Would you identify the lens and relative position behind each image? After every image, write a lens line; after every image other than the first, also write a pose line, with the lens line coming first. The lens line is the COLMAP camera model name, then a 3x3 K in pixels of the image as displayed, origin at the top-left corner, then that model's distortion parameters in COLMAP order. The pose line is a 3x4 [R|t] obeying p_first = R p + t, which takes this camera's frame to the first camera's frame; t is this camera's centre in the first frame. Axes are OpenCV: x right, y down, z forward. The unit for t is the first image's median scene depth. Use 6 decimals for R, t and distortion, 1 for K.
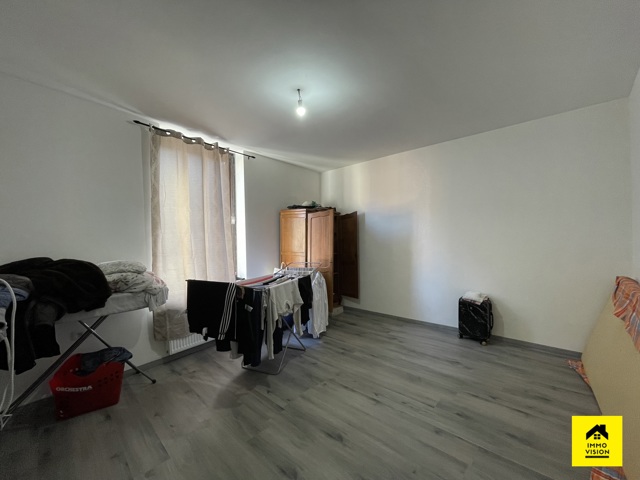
lens RADIAL K [[259.6, 0, 320.0], [0, 259.6, 240.0], [0, 0, 1]] dist [-0.001899, -0.000082]
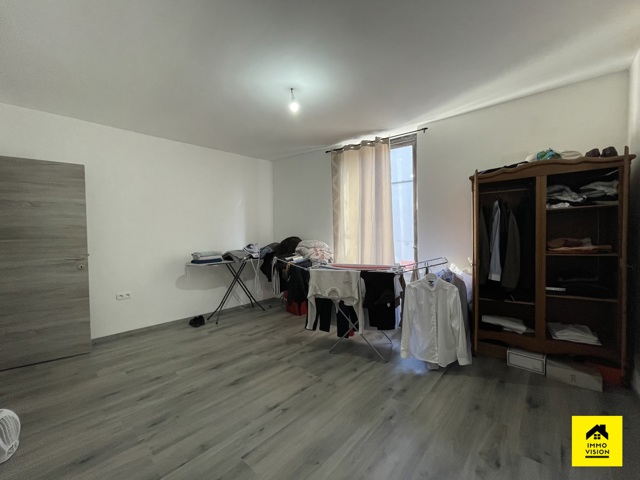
lens RADIAL K [[259.6, 0, 320.0], [0, 259.6, 240.0], [0, 0, 1]] dist [-0.001899, -0.000082]
pose [[0.022867, 0.044927, -0.998729, 0.903008], [0.015445, 0.998855, 0.045286, 0.000720], [0.999619, -0.016461, 0.022147, 0.954858]]
